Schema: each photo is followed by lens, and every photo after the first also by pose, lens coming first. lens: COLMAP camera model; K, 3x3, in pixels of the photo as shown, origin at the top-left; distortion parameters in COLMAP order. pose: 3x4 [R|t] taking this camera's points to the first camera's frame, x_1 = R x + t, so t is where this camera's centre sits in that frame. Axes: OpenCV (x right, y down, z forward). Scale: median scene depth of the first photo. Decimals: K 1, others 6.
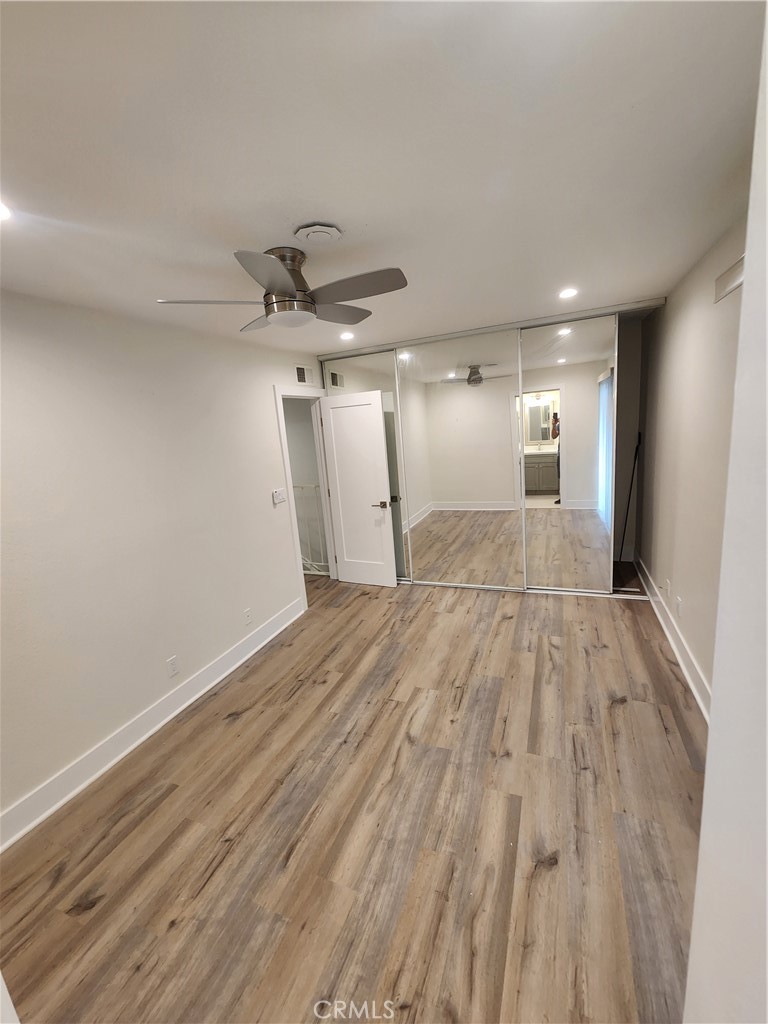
lens RADIAL K [[419.4, 0, 383.0], [0, 419.4, 510.6], [0, 0, 1]] dist [-0.004499, 0.001857]
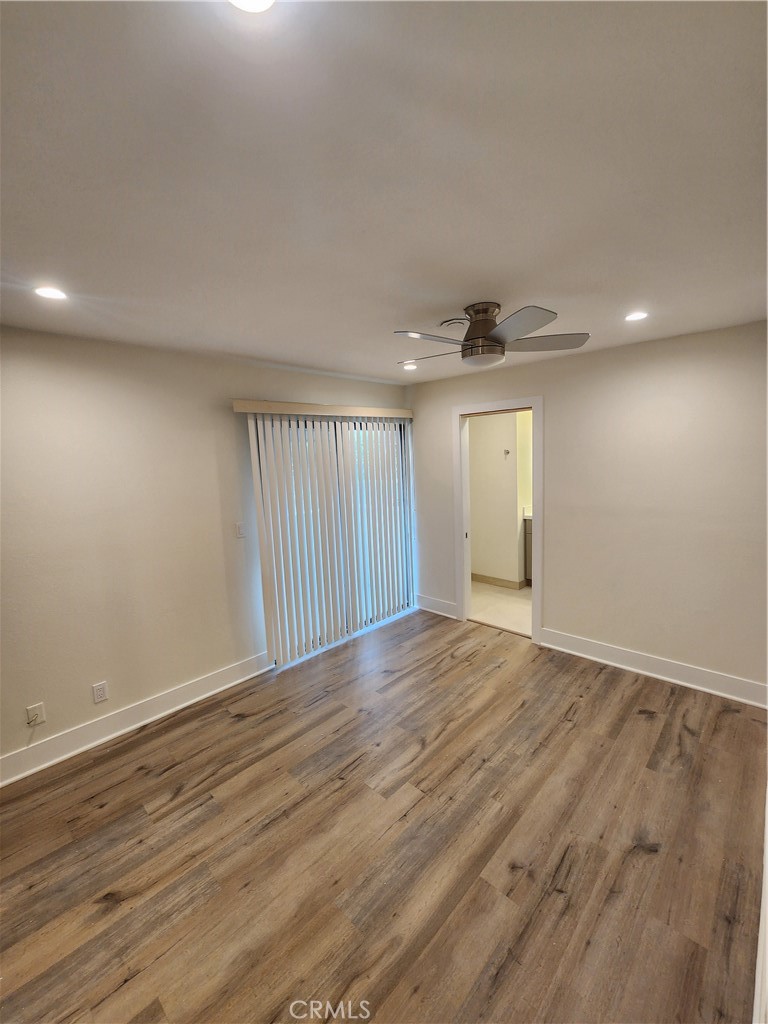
lens RADIAL K [[419.4, 0, 381.9], [0, 419.4, 512.2], [0, 0, 1]] dist [-0.004499, 0.001857]
pose [[-0.925609, 0.072189, 0.371533, -0.267246], [0.185696, 0.941987, 0.279602, -0.325629], [-0.329795, 0.327795, -0.885317, 1.693088]]
